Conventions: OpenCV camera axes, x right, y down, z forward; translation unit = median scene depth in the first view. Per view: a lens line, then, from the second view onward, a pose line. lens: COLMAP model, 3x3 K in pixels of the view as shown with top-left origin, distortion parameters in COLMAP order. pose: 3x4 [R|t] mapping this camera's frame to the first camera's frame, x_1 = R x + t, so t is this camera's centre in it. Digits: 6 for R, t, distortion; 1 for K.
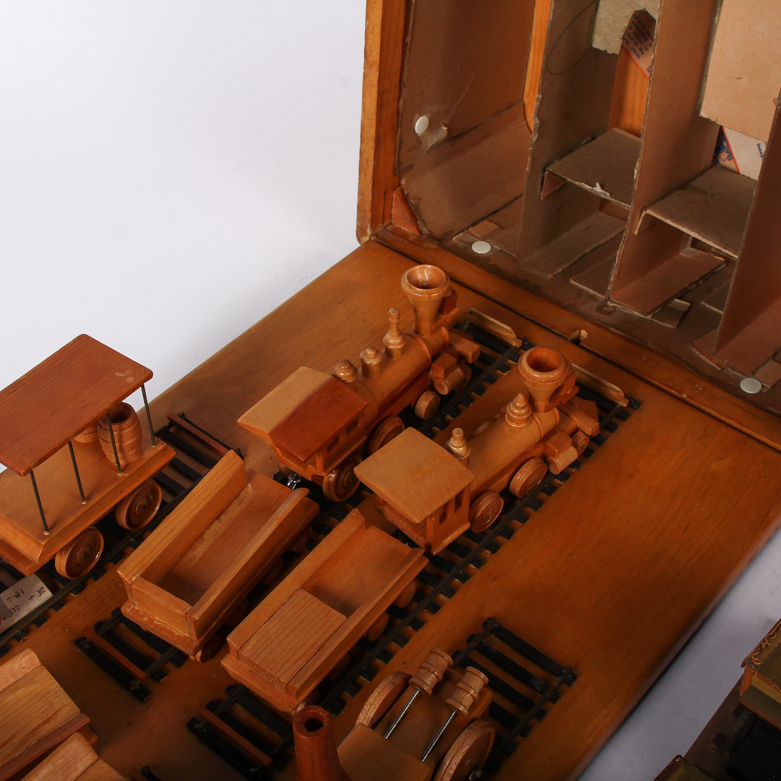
lens RADIAL K [[1312.4, 0, 390.5], [0, 1312.4, 390.5], [0, 0, 1]] dist [-0.104784, 0.093291]
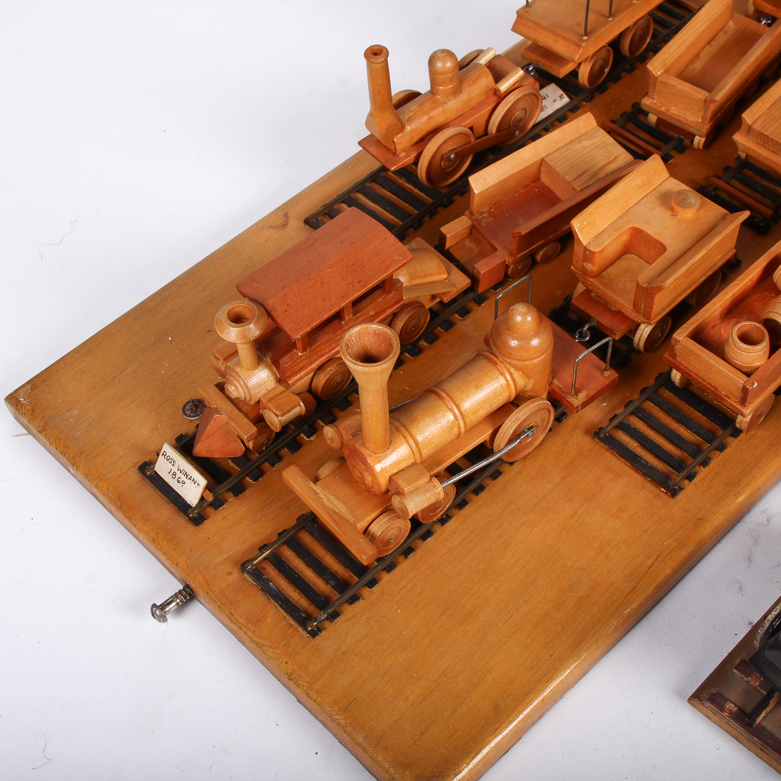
lens RADIAL K [[1312.4, 0, 390.5], [0, 1312.4, 390.5], [0, 0, 1]] dist [-0.104784, 0.093291]
pose [[0.992845, 0.059558, -0.103493, -0.283043], [-0.043320, 0.987337, 0.152607, 0.246171], [0.111271, -0.147031, 0.982853, -0.278443]]
